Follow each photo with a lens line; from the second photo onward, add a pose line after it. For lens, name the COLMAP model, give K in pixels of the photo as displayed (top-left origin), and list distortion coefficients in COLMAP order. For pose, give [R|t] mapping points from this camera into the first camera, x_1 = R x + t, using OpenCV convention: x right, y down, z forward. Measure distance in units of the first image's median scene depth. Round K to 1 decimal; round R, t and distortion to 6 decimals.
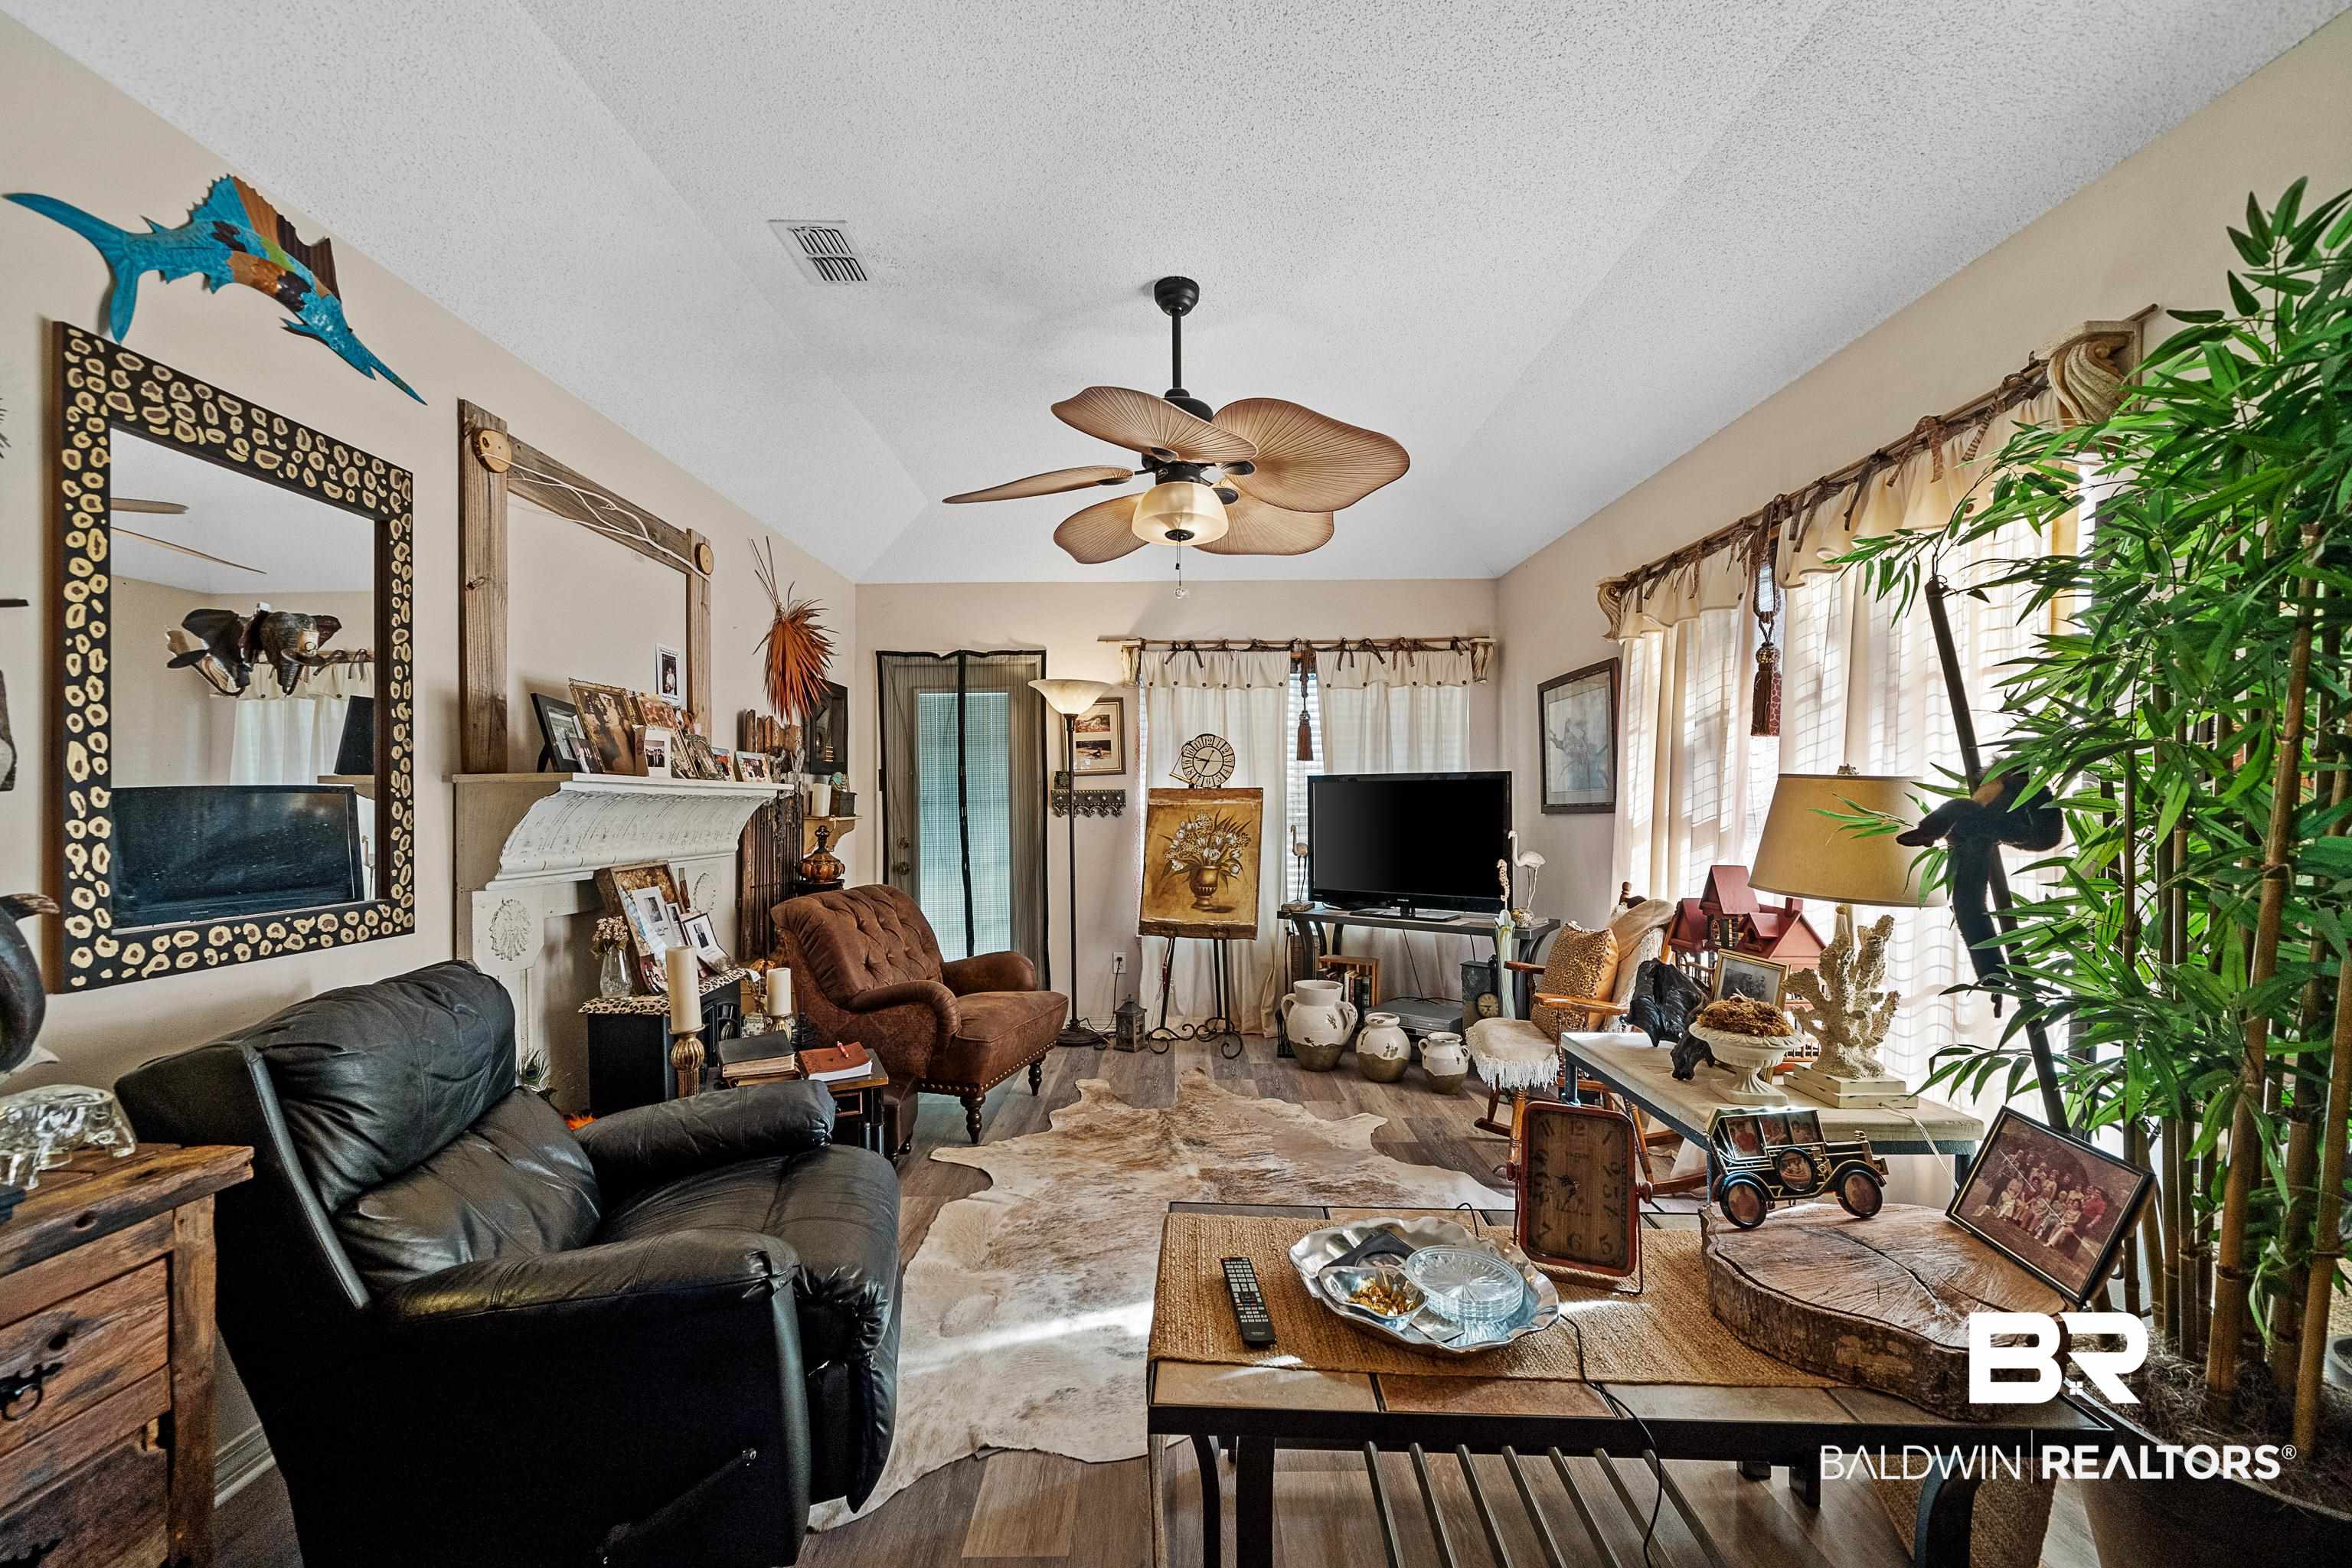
lens RADIAL K [[903.2, 0, 1163.5], [0, 903.2, 778.2], [0, 0, 1]] dist [-0.009123, -0.000056]
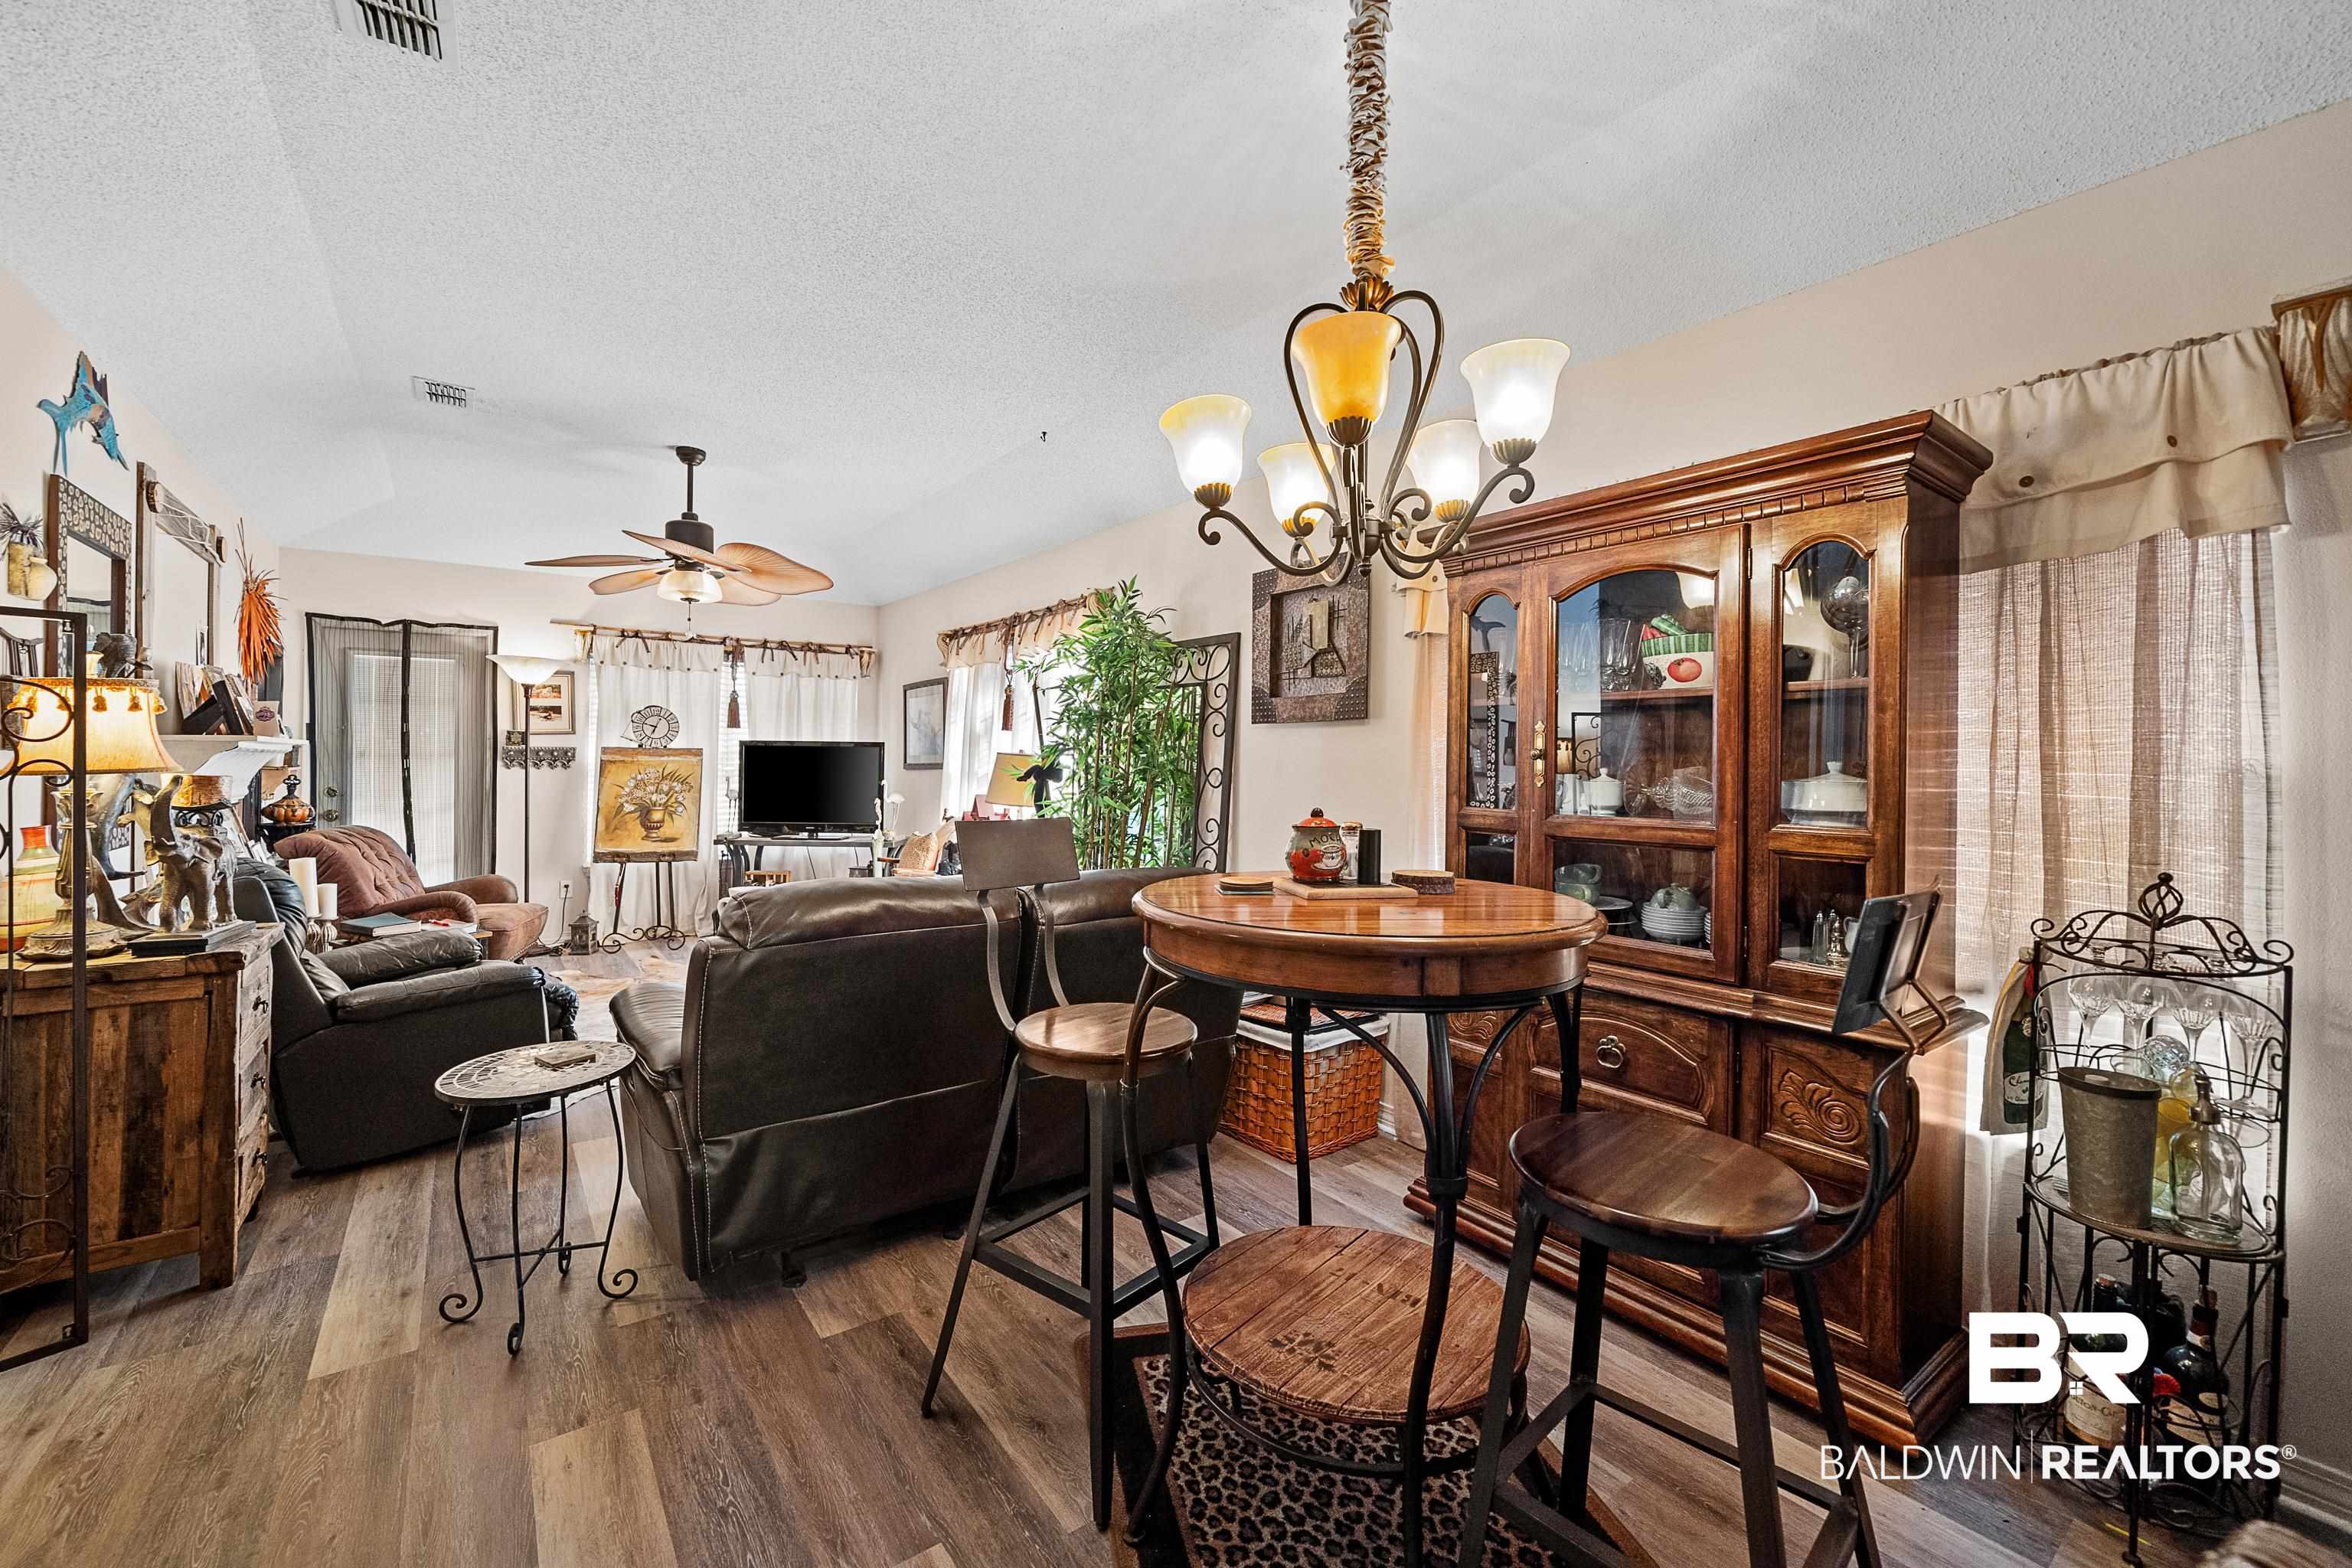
lens RADIAL K [[903.2, 0, 1170.8], [0, 903.2, 771.0], [0, 0, 1]] dist [-0.009123, -0.000056]
pose [[0.784377, 0.005664, 0.620259, -0.173224], [-0.031374, 0.999041, 0.030553, -0.018150], [-0.619490, -0.043425, 0.783802, -0.476397]]
